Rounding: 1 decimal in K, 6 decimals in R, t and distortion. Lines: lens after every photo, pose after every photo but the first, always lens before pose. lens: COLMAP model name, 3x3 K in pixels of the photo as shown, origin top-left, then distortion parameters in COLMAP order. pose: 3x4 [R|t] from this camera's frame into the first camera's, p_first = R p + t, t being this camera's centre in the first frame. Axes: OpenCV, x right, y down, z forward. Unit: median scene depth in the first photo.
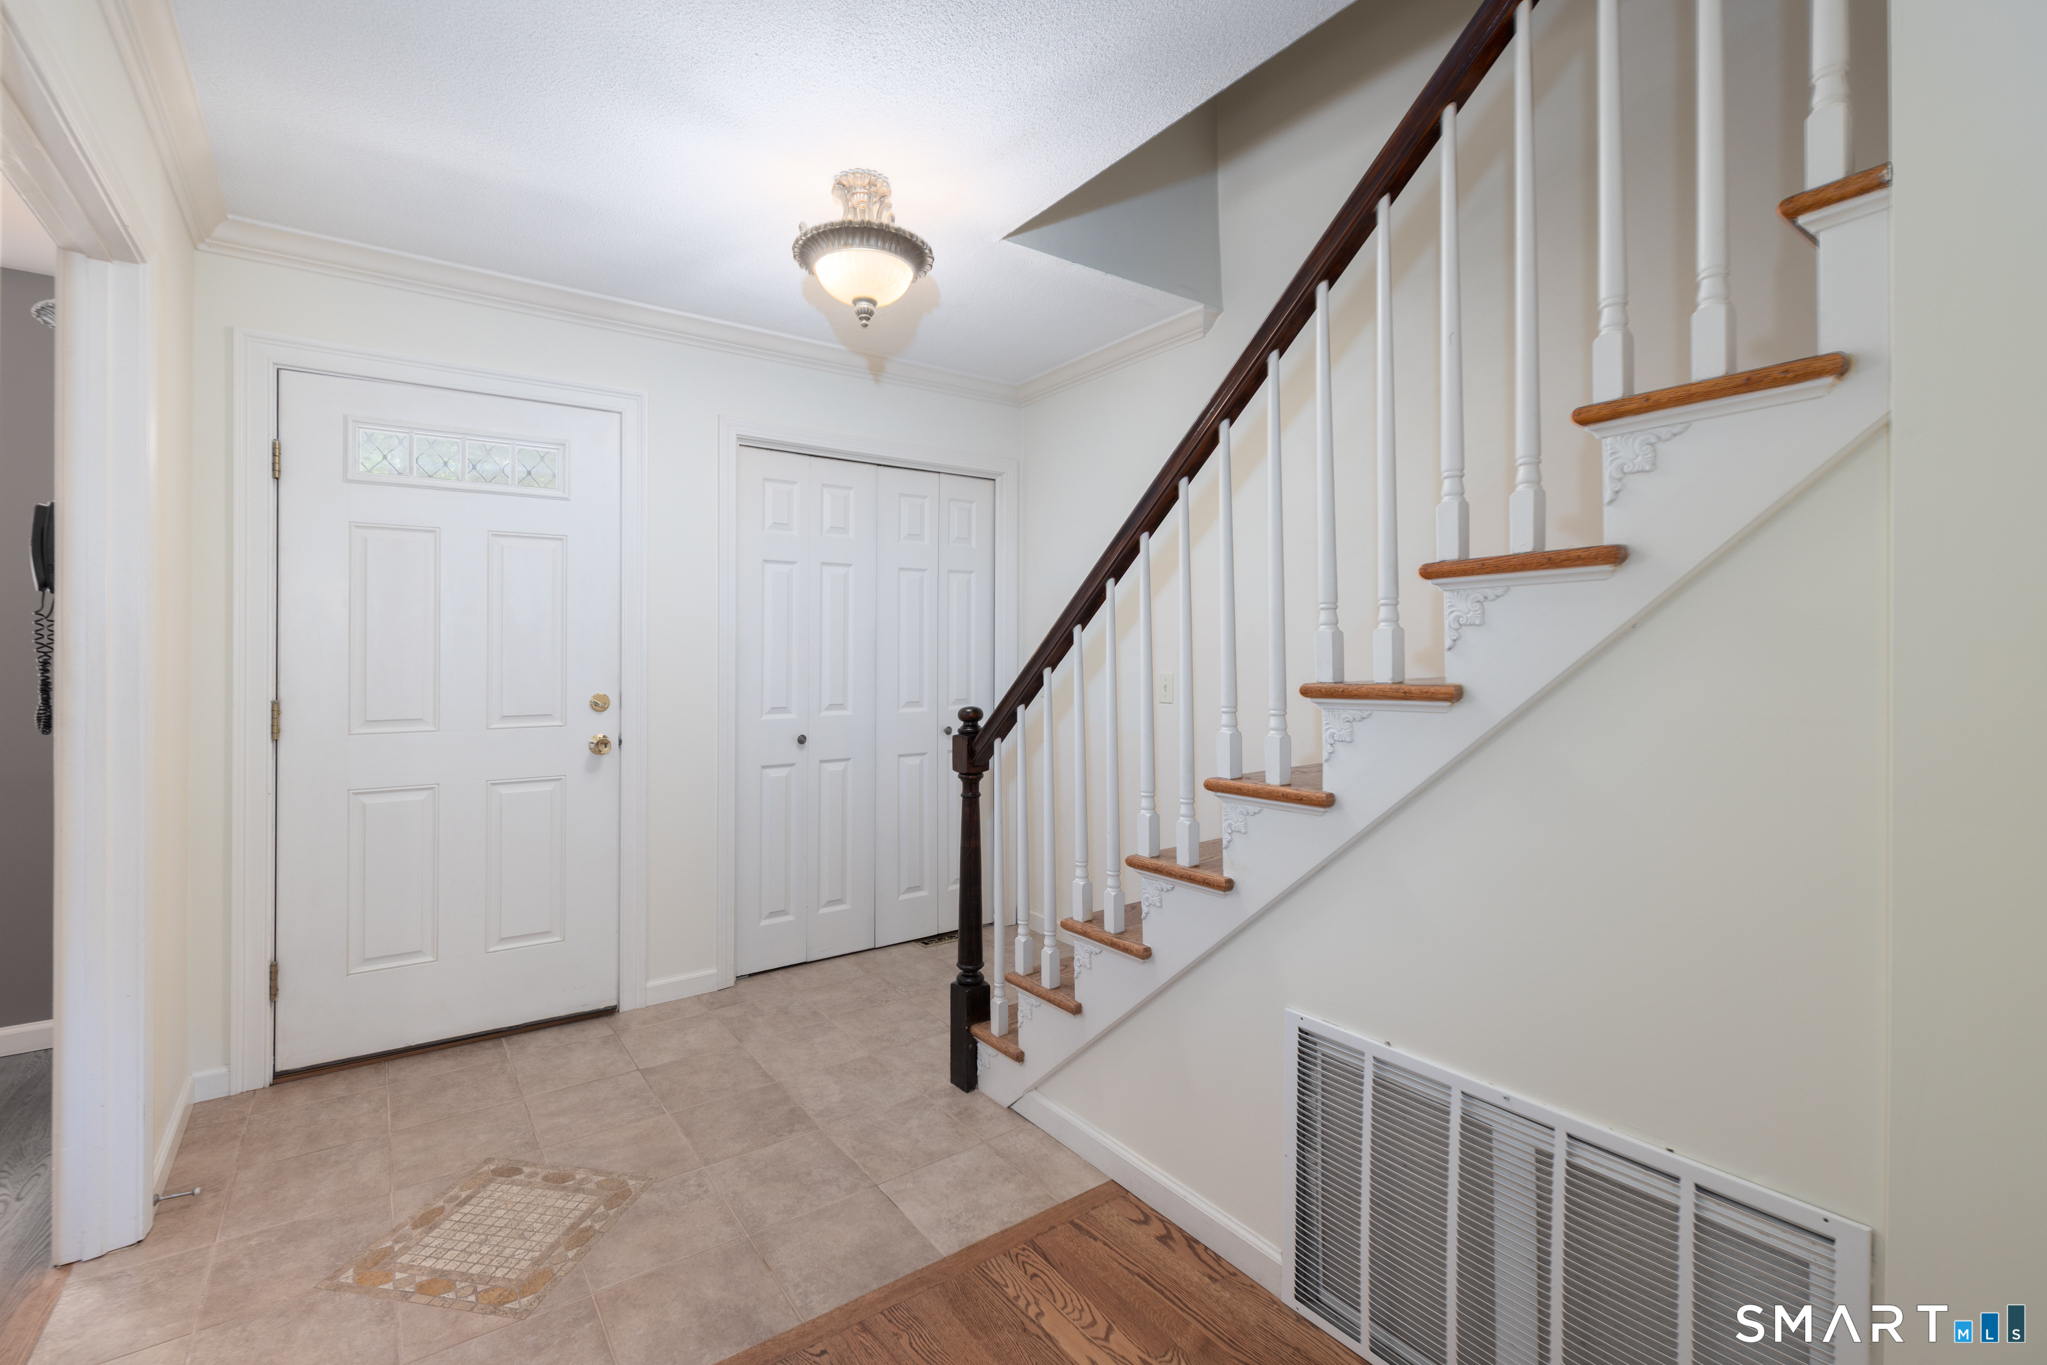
lens RADIAL K [[899.5, 0, 996.4], [0, 899.5, 655.8], [0, 0, 1]] dist [0.000846, 0.000014]
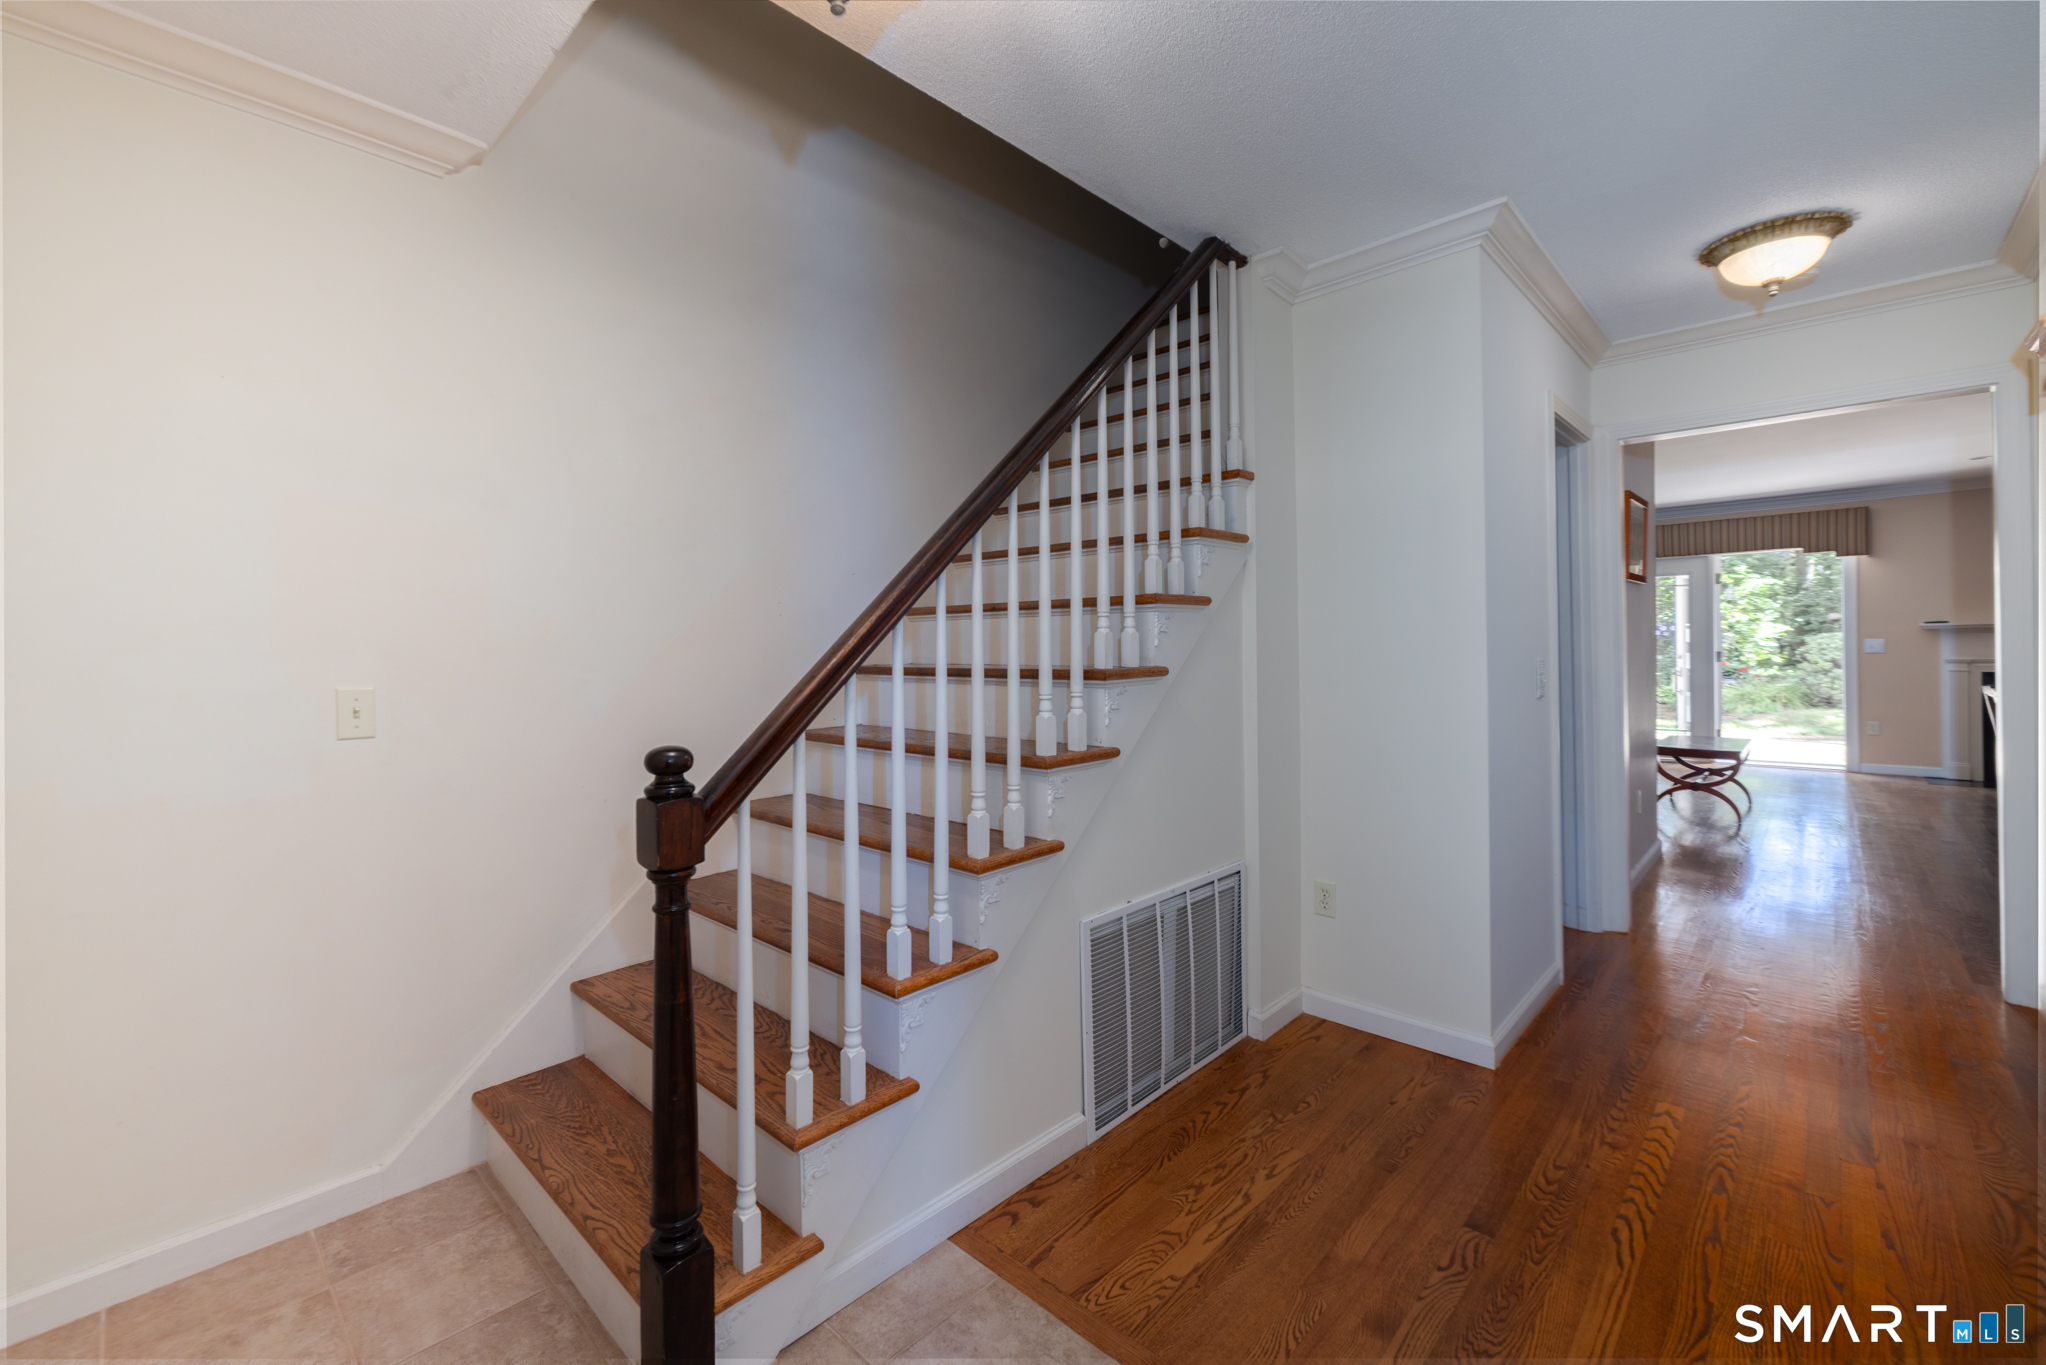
lens RADIAL K [[850.4, 0, 986.2], [0, 850.4, 651.2], [0, 0, 1]] dist [-0.000765, -0.000015]
pose [[-0.178832, 0.002032, 0.983877, -0.795281], [0.012573, 0.999921, 0.000220, -0.003424], [-0.983799, 0.012410, -0.178844, 1.234042]]
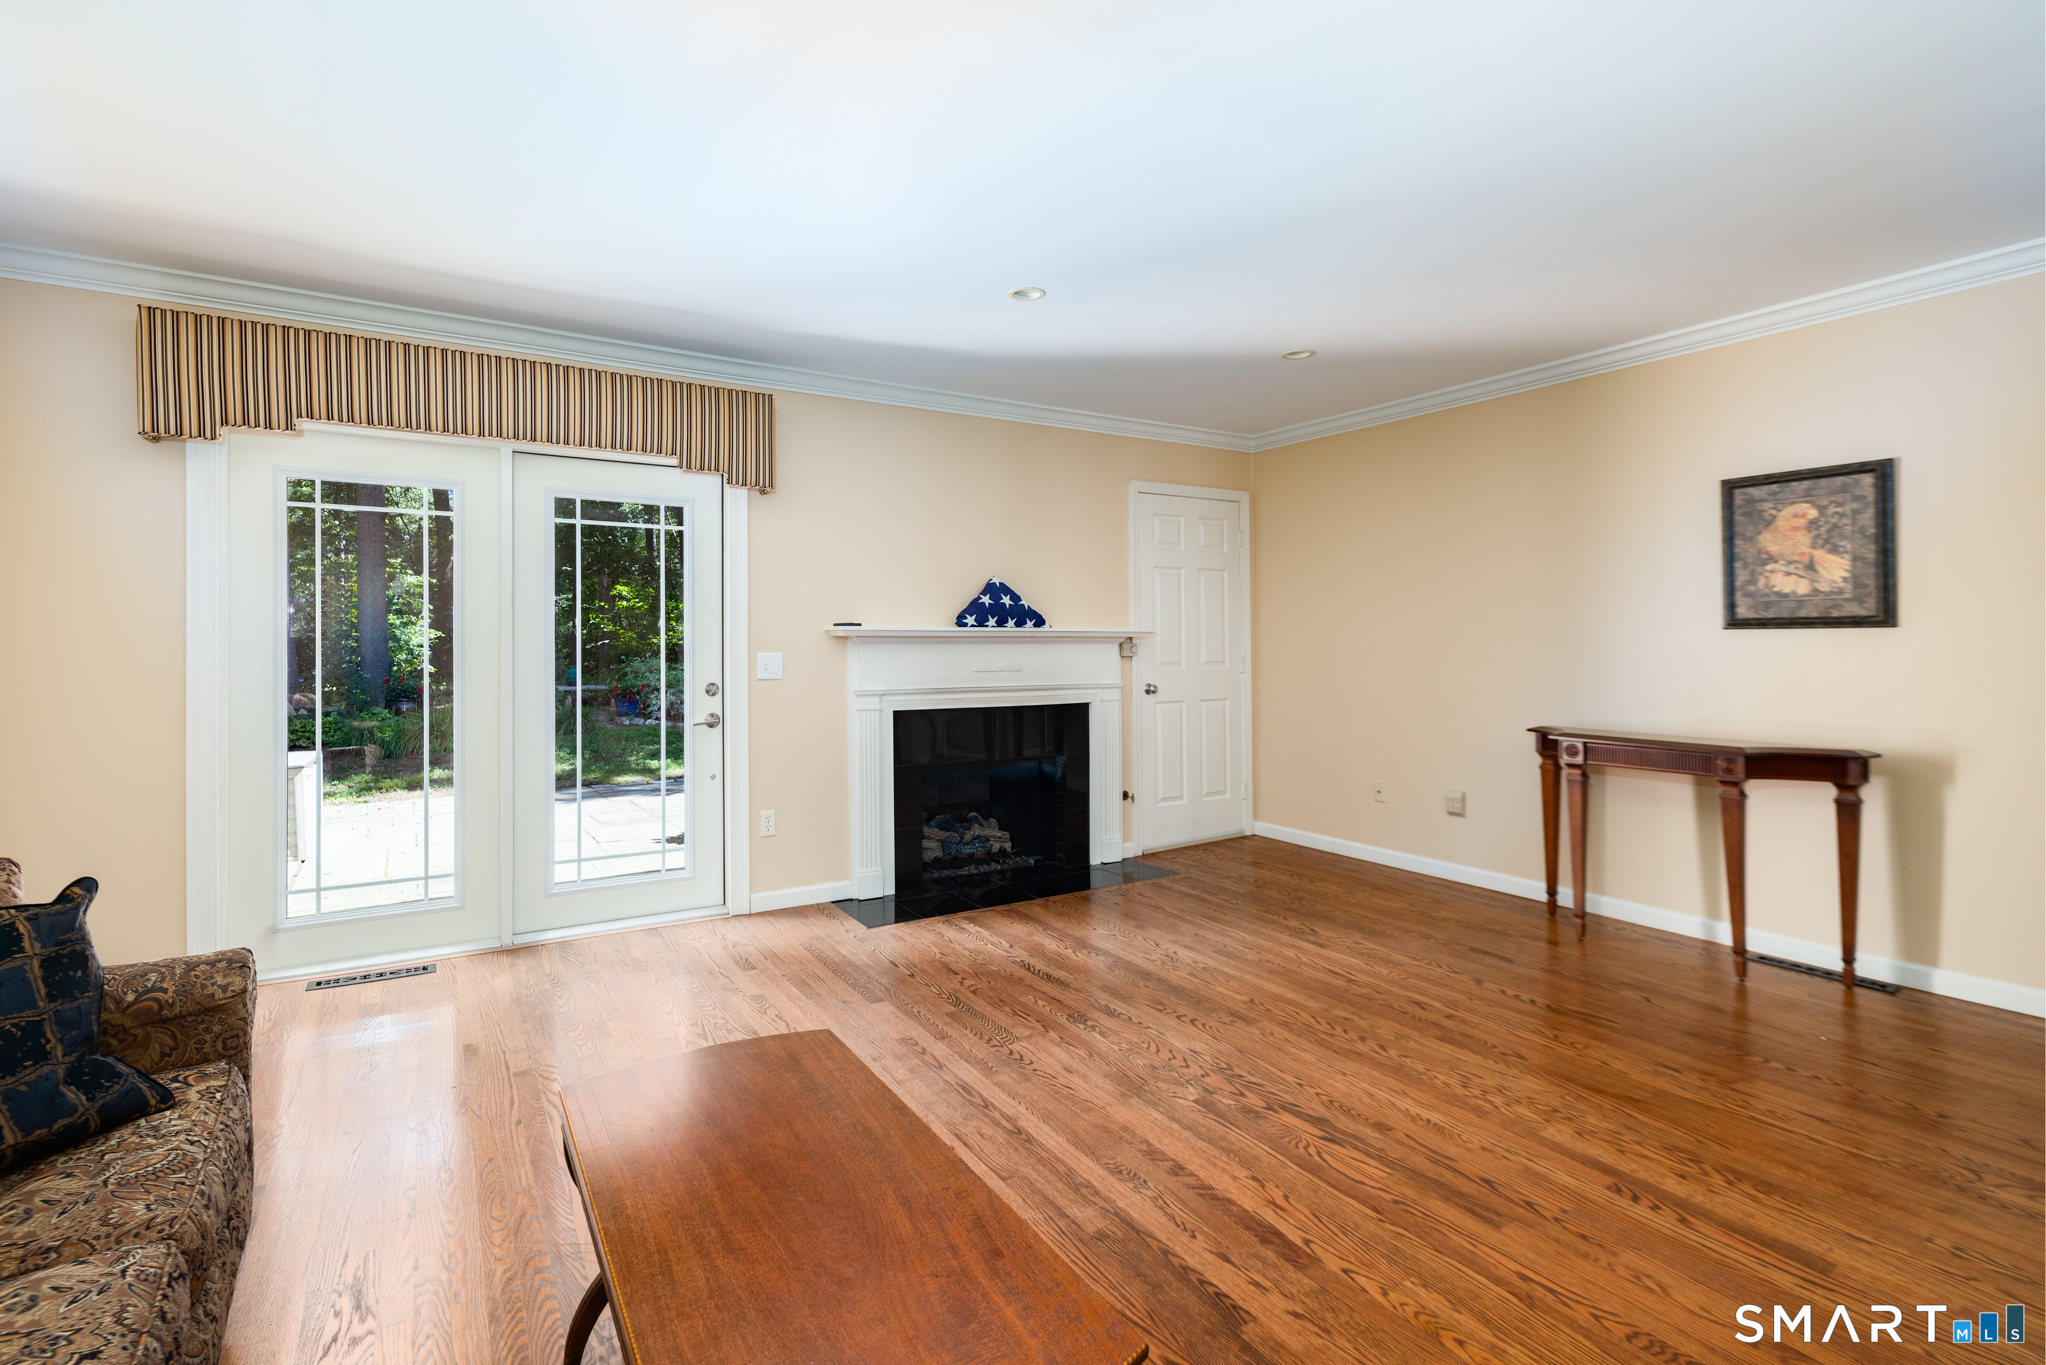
lens RADIAL K [[901.7, 0, 941.7], [0, 901.7, 645.7], [0, 0, 1]] dist [0.000871, -0.000288]
pose [[-0.995763, -0.000149, 0.091953, 1.700967], [-0.000330, 0.999998, -0.001959, -0.017974], [-0.091953, -0.001981, -0.995761, -1.382175]]
